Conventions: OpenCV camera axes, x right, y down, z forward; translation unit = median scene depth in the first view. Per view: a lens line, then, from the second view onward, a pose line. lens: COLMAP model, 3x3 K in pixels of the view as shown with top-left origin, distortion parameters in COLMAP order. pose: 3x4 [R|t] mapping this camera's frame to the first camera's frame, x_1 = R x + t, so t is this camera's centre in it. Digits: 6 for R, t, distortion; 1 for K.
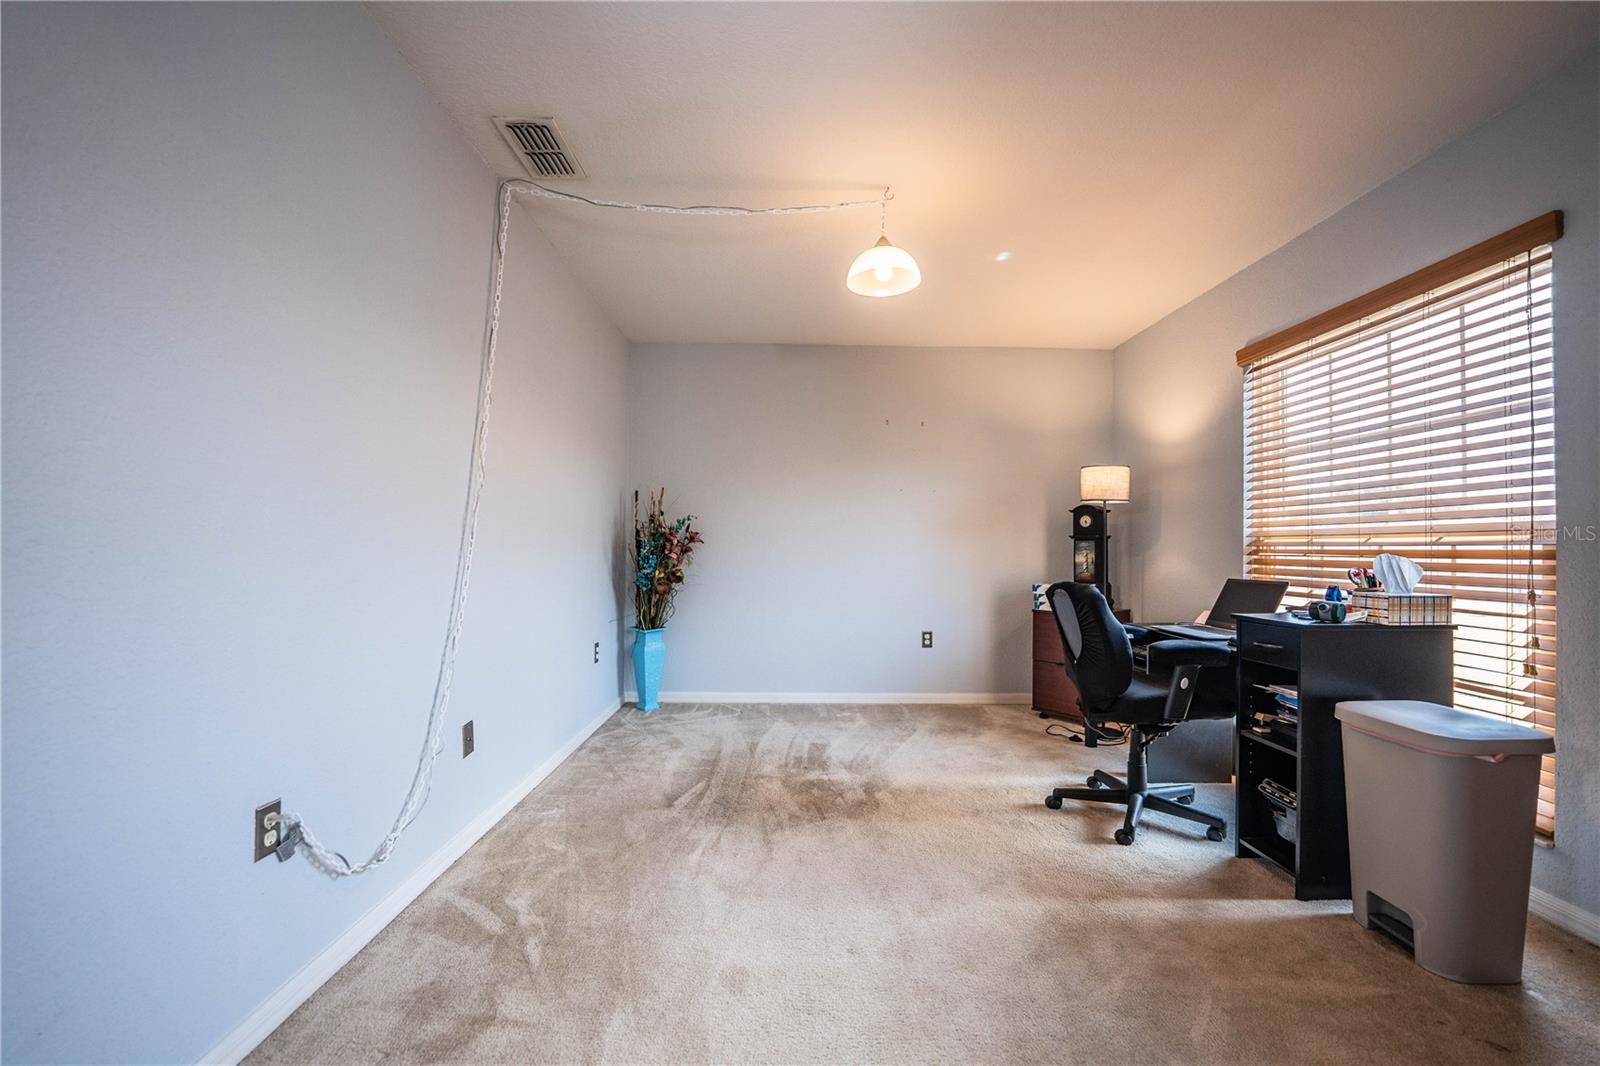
lens RADIAL K [[653.1, 0, 807.2], [0, 653.1, 537.1], [0, 0, 1]] dist [-0.021661, 0.002138]
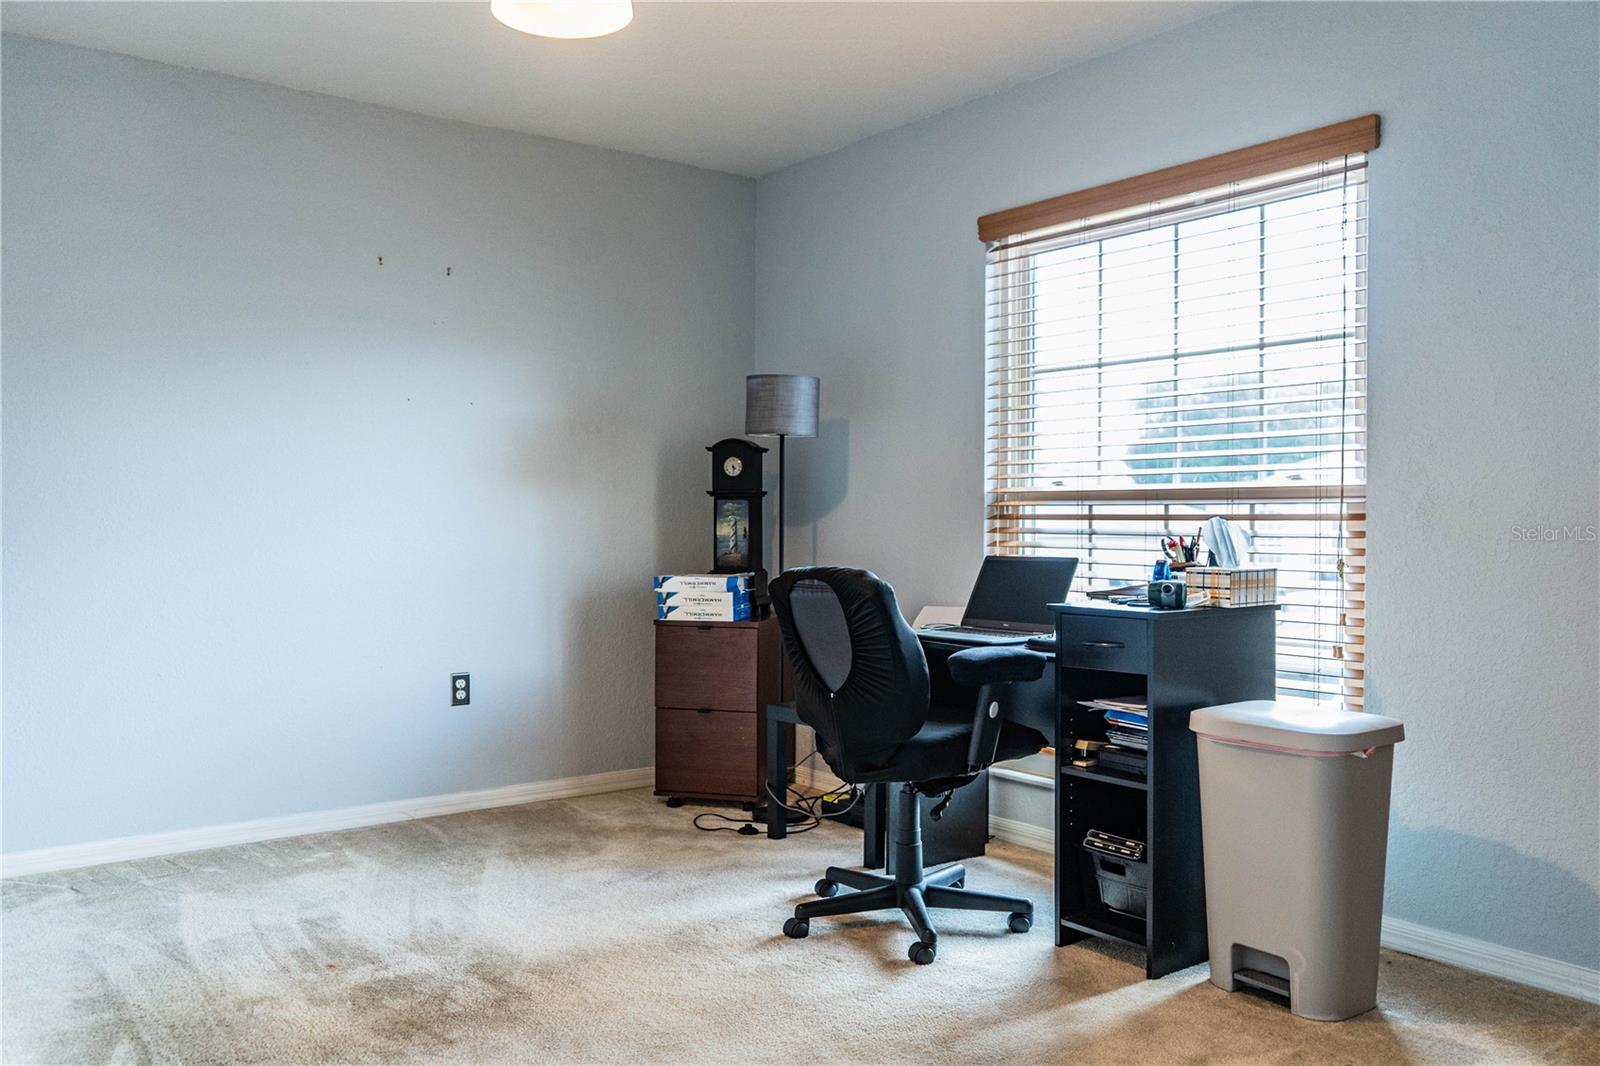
lens RADIAL K [[1276.3, 0, 802.0], [0, 1276.3, 528.3], [0, 0, 1]] dist [-0.013270, 0.017660]
pose [[0.809054, -0.013564, 0.587578, -0.376464], [-0.003711, 0.999596, 0.028186, -0.002283], [-0.587722, -0.024984, 0.808677, 0.040914]]
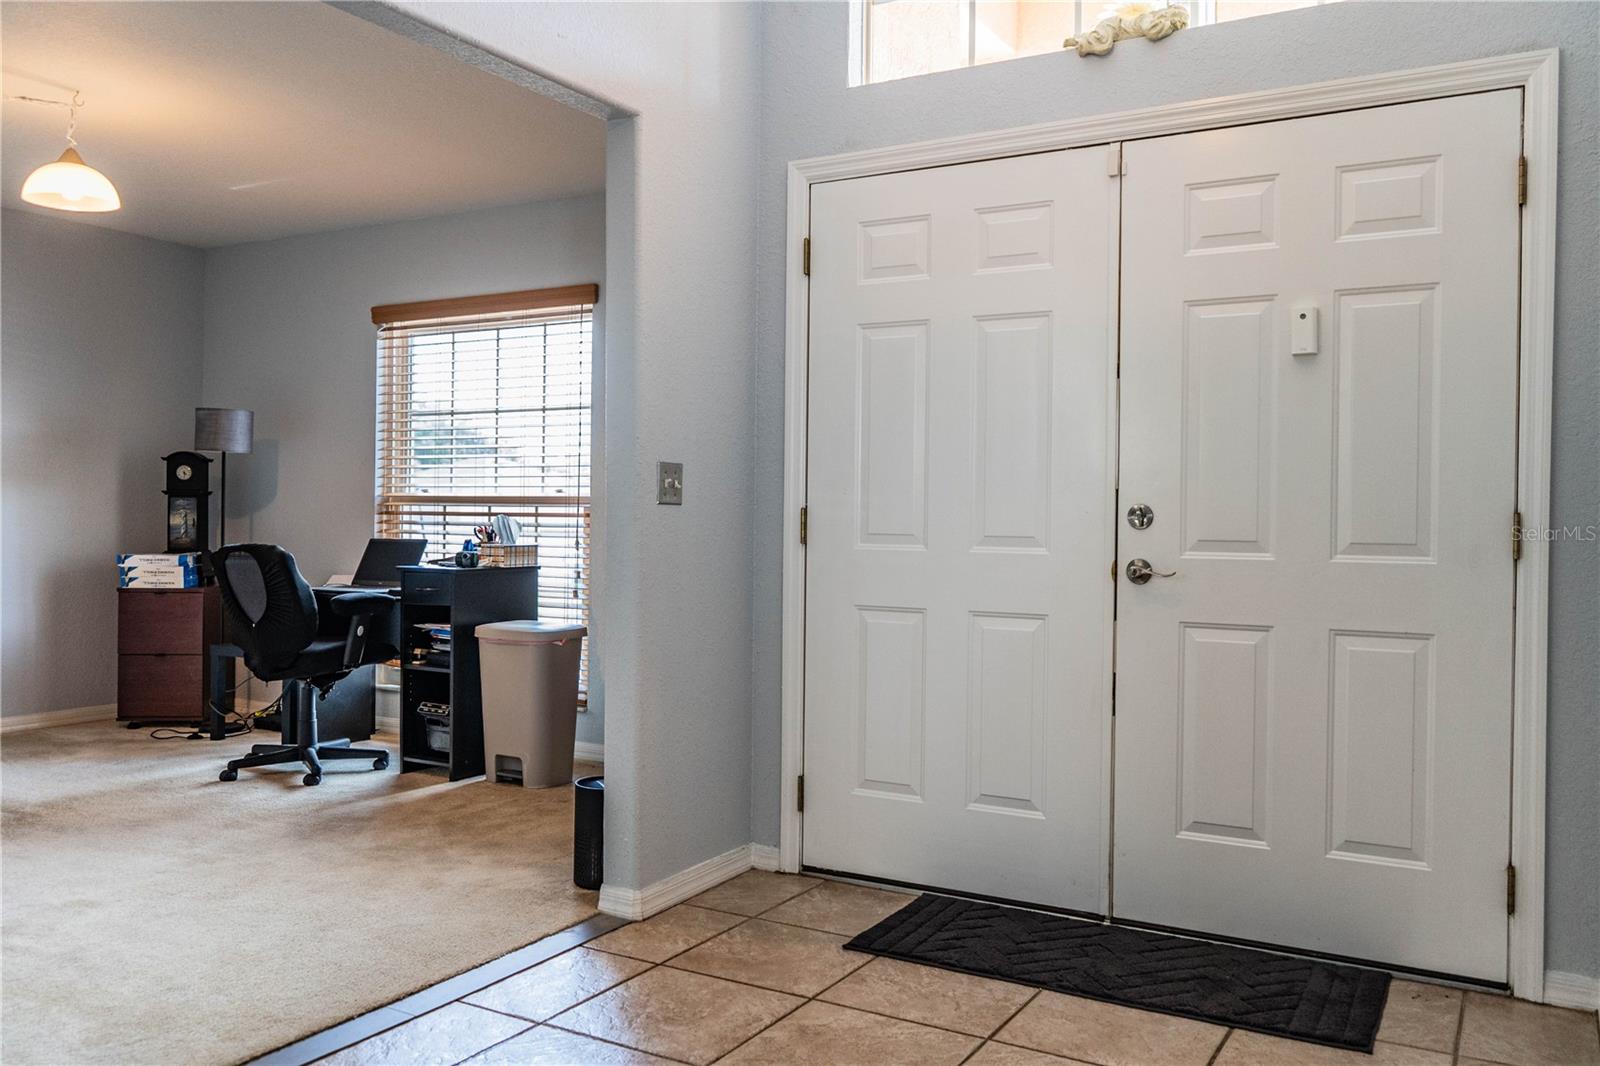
lens RADIAL K [[1276.3, 0, 801.4], [0, 1276.3, 527.5], [0, 0, 1]] dist [-0.013270, 0.017660]
pose [[0.517003, -0.011703, 0.855903, -0.926146], [-0.021247, 0.999423, 0.026499, -0.027242], [-0.855720, -0.031886, 0.516456, -0.797728]]
